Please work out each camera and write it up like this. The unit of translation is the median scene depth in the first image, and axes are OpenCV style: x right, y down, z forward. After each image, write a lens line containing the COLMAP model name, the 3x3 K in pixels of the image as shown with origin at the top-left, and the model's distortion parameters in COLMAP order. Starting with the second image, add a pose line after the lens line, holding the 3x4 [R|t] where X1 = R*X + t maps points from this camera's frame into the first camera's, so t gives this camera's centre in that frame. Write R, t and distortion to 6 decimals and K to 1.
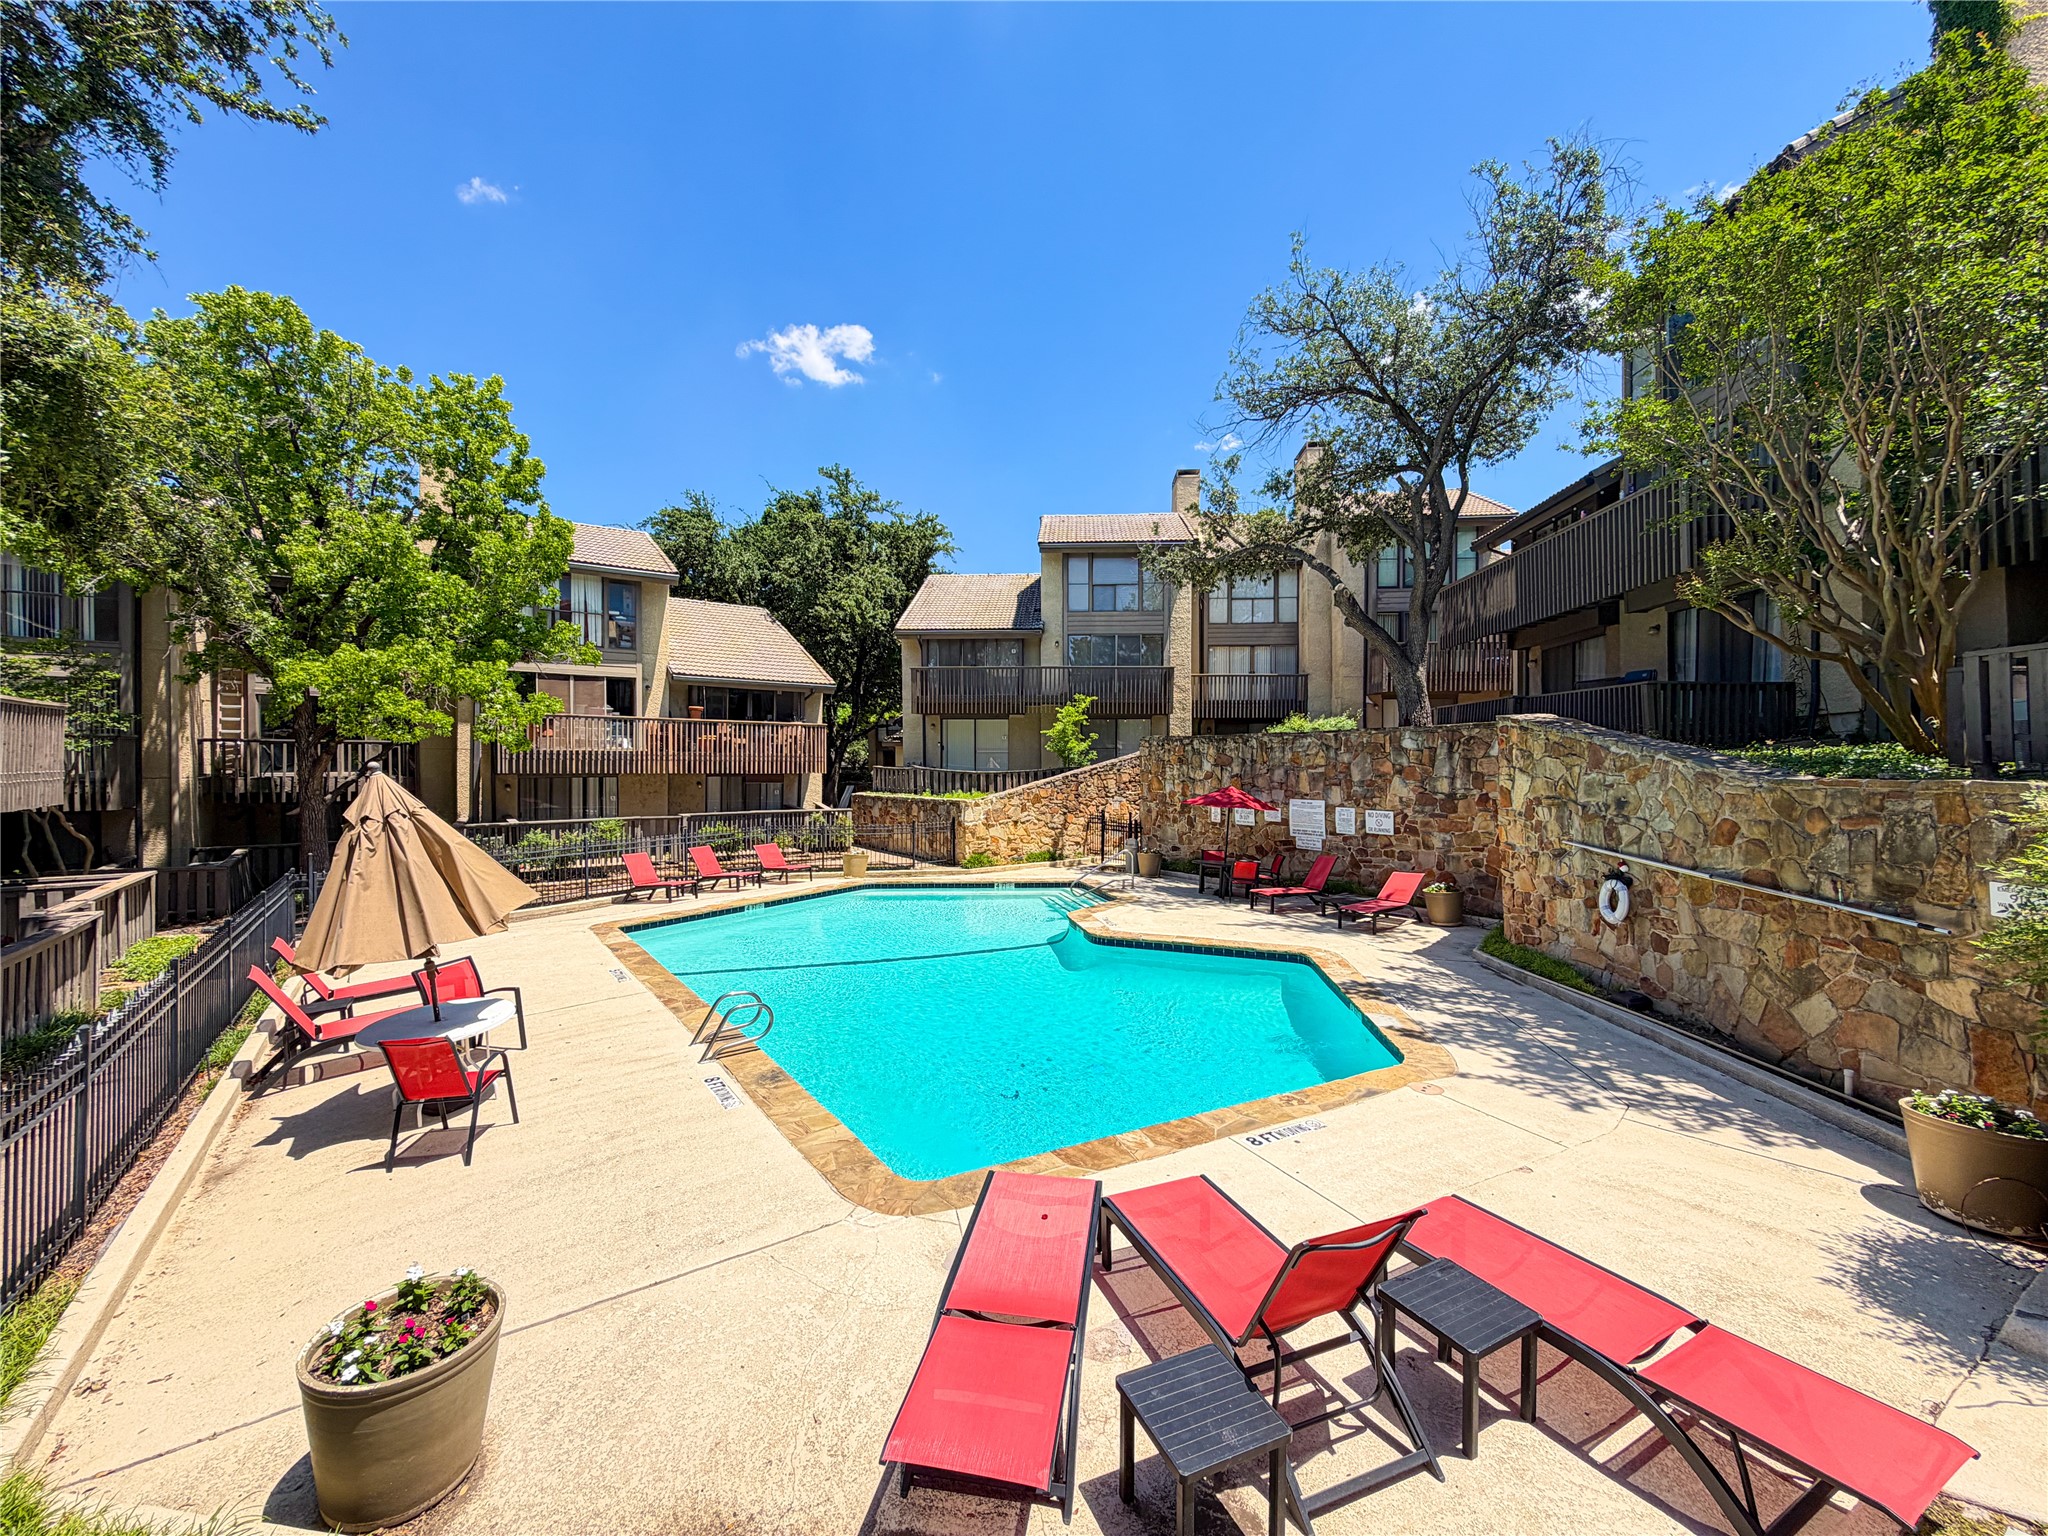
lens RADIAL K [[824.6, 0, 1024.0], [0, 824.6, 768.0], [0, 0, 1]] dist [-0.002437, -0.000066]
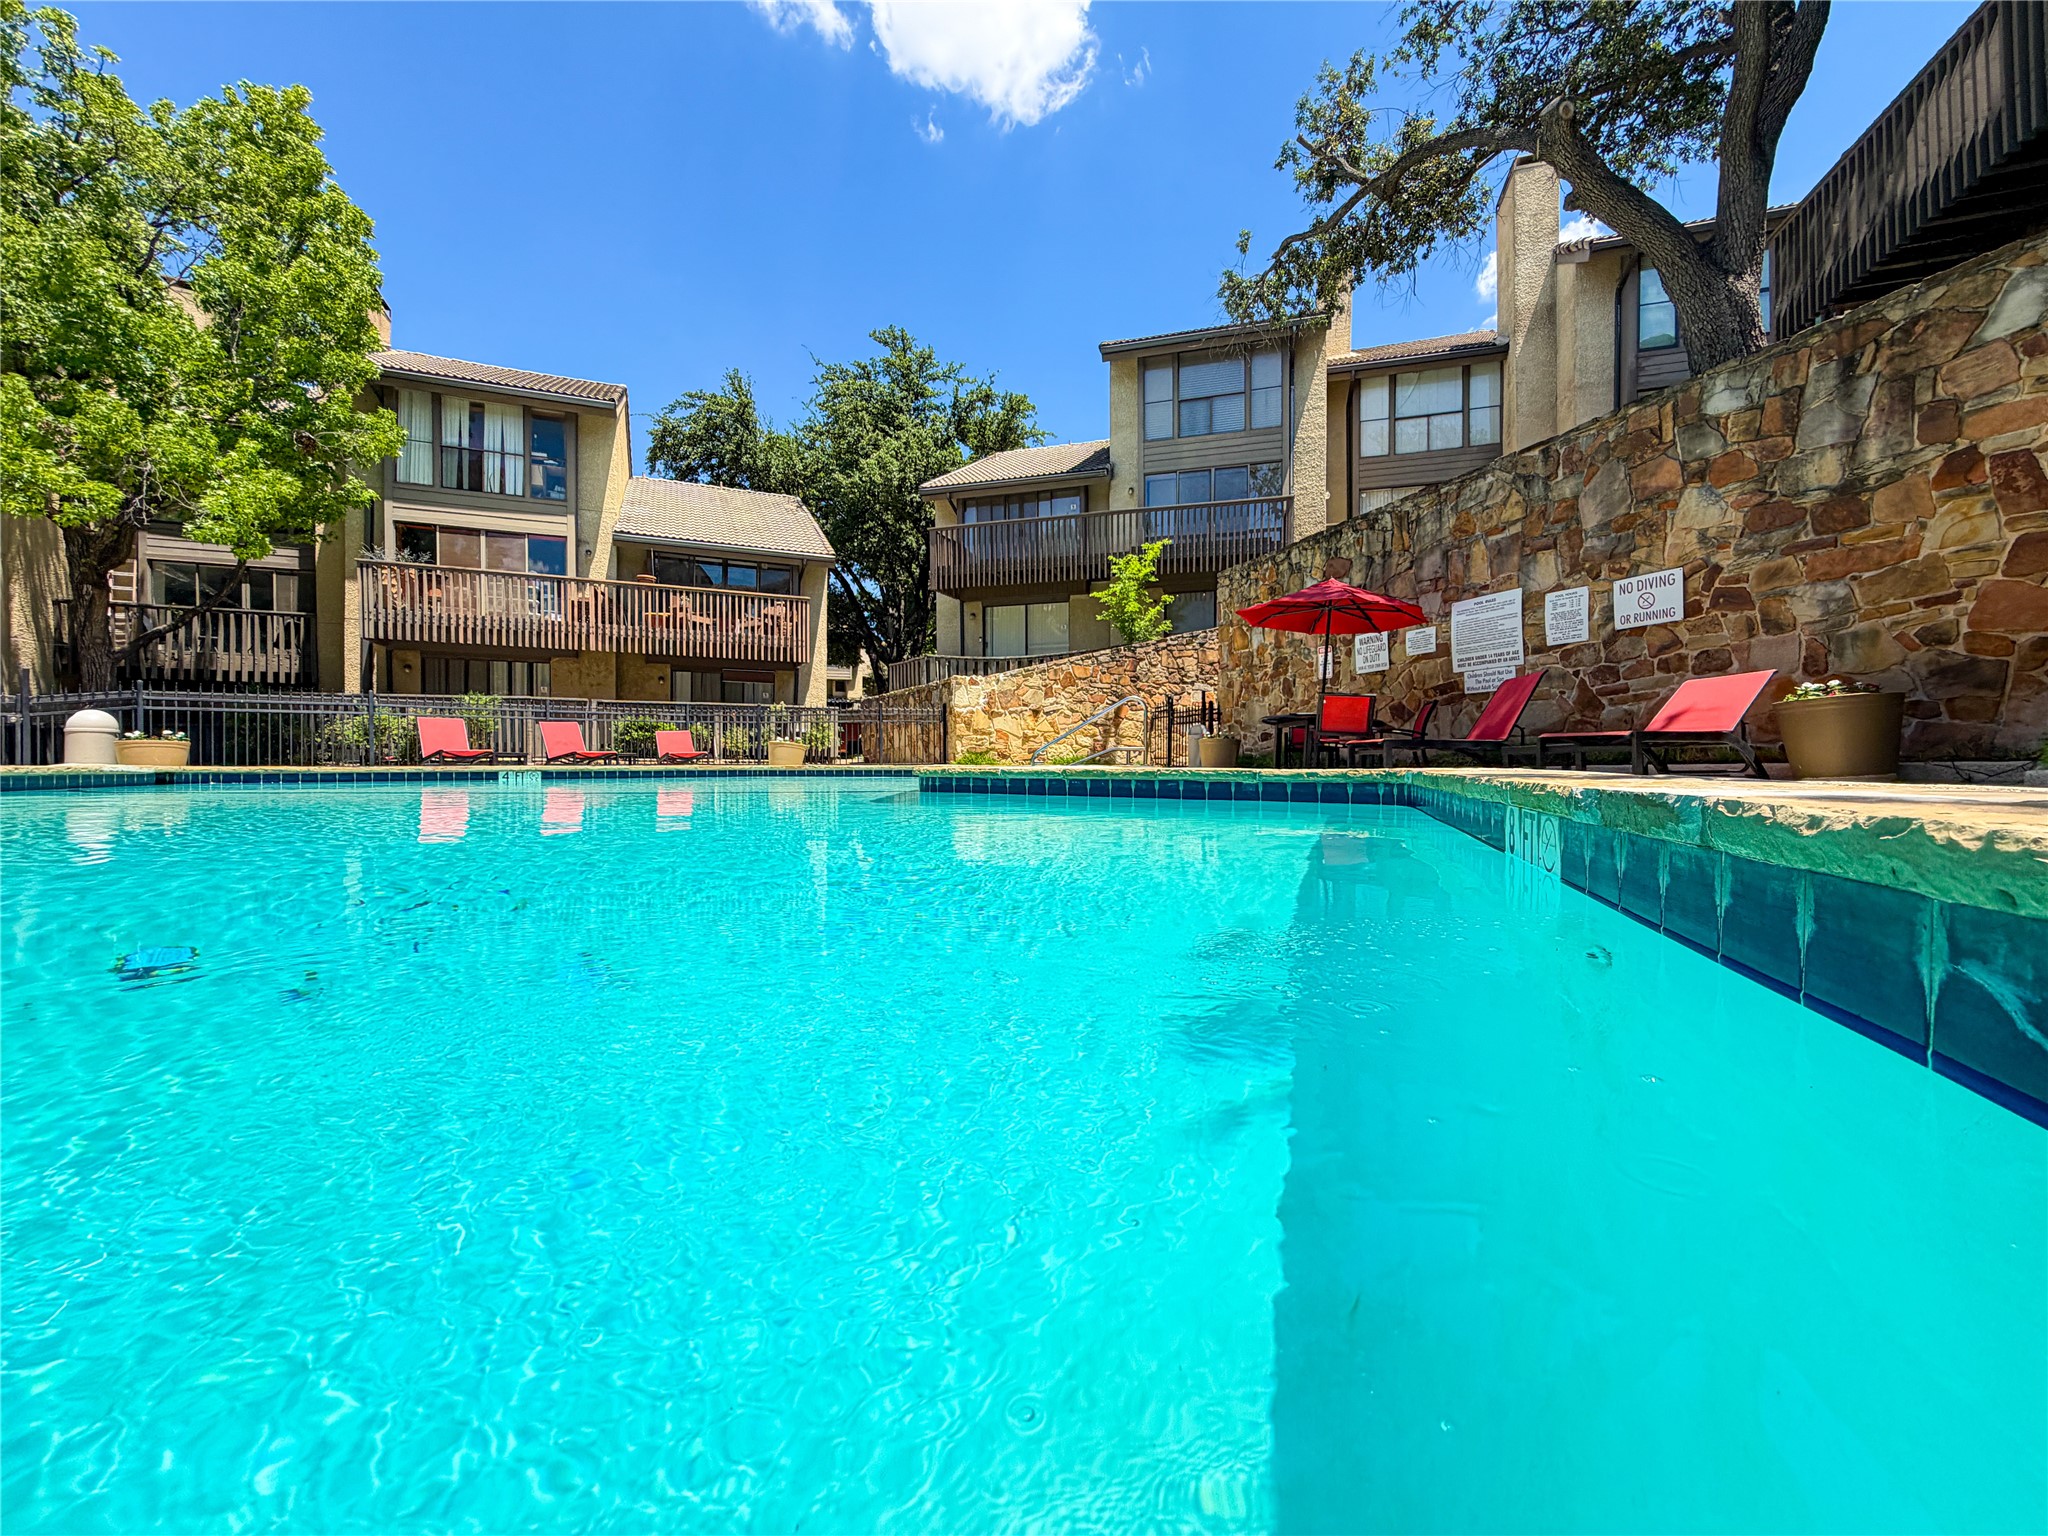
lens RADIAL K [[823.9, 0, 1024.0], [0, 823.9, 768.0], [0, 0, 1]] dist [0.002598, -0.000262]
pose [[0.973041, -0.000210, -0.230630, 0.146944], [-0.000568, 0.999994, -0.003309, 0.121728], [0.230630, 0.003351, 0.973036, 0.348804]]
